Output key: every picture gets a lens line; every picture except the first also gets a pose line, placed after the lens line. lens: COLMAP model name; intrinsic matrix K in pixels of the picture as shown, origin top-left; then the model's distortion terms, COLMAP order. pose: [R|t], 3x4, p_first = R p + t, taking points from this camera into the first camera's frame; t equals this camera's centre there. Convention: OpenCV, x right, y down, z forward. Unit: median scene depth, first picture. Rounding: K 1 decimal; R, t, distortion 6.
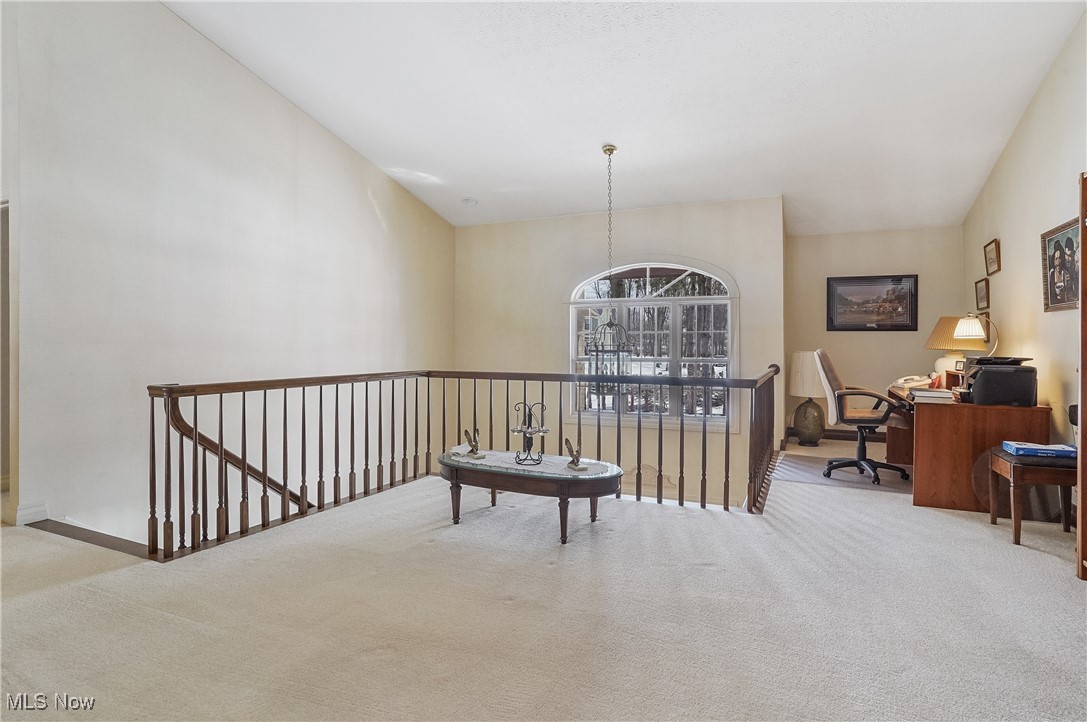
lens RADIAL K [[571.0, 0, 541.0], [0, 571.0, 350.2], [0, 0, 1]] dist [-0.046349, 0.015077]
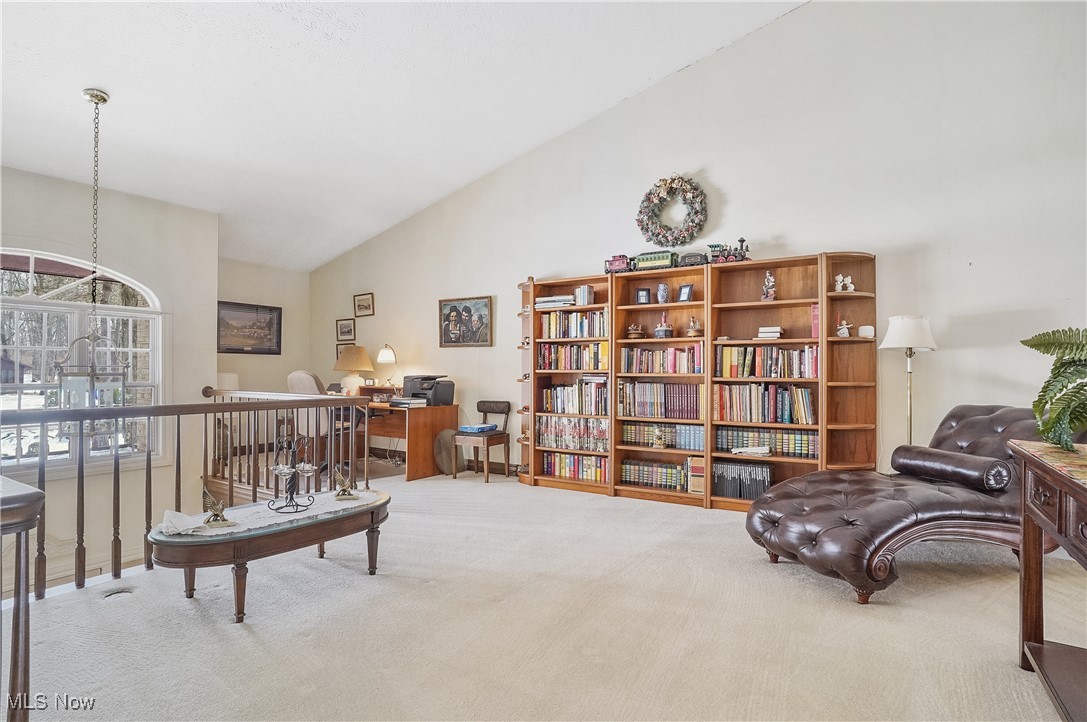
lens RADIAL K [[571.0, 0, 540.6], [0, 571.0, 362.6], [0, 0, 1]] dist [-0.046349, 0.015077]
pose [[0.127604, 0.008594, 0.991788, -0.502089], [0.005034, 0.999944, -0.009313, -0.004866], [-0.991812, 0.006181, 0.127554, 0.341813]]
